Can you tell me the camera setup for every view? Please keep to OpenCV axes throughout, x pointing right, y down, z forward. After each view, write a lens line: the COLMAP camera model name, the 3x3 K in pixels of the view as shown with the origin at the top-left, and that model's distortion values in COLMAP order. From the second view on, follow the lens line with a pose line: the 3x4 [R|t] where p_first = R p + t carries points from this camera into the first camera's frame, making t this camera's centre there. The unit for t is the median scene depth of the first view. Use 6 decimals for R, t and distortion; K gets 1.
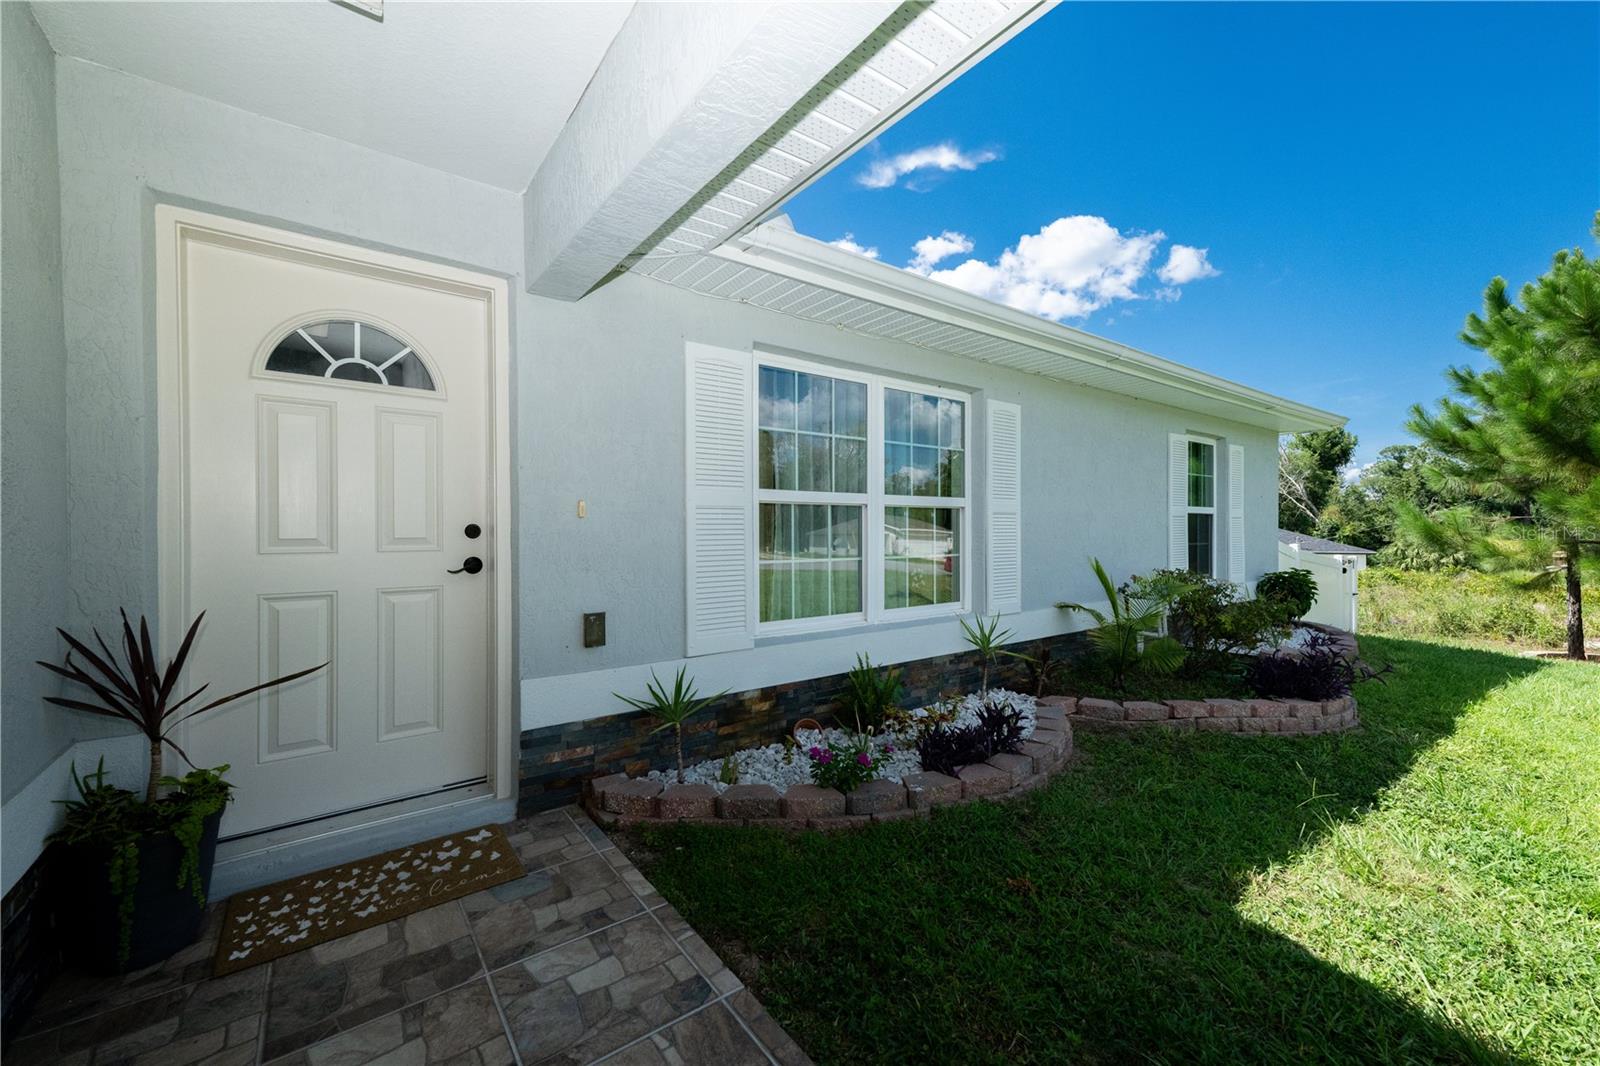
lens RADIAL K [[627.7, 0, 795.8], [0, 627.7, 536.4], [0, 0, 1]] dist [0.021751, -0.000930]
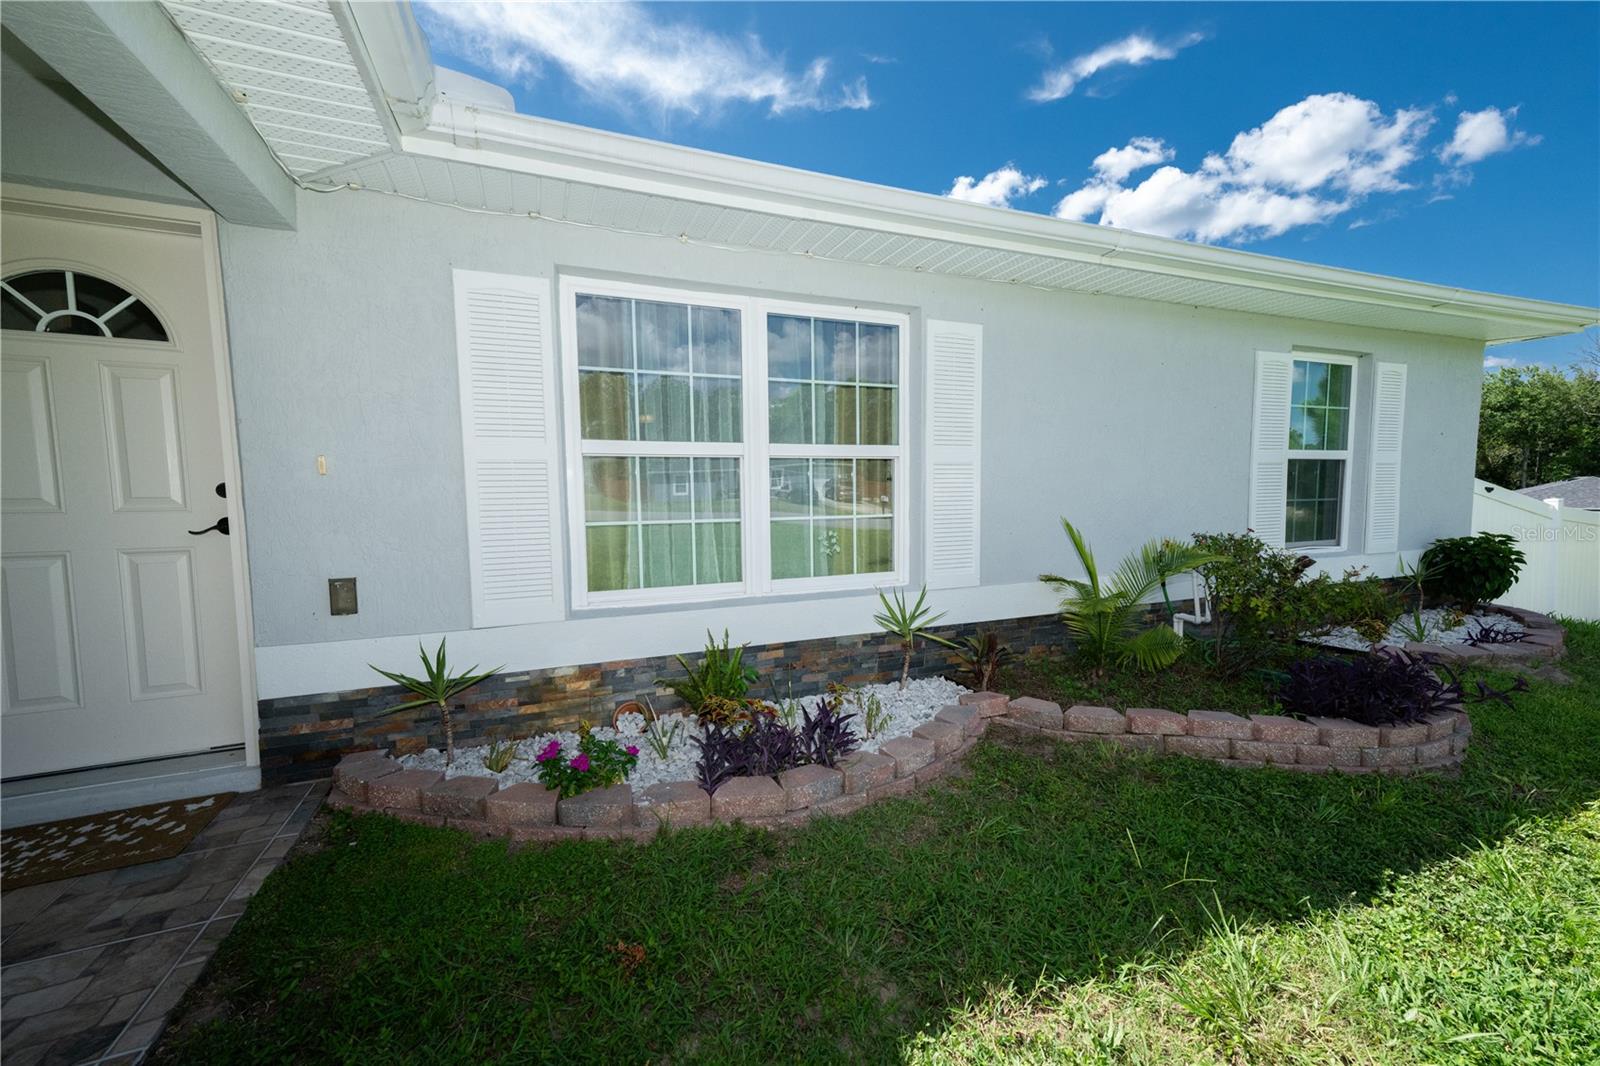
lens RADIAL K [[627.7, 0, 801.1], [0, 627.7, 538.5], [0, 0, 1]] dist [0.021751, -0.000930]
pose [[0.968291, 0.008885, -0.249666, 0.399948], [0.007813, 0.997802, 0.065809, 0.005722], [0.249702, -0.065673, 0.966093, 0.195396]]
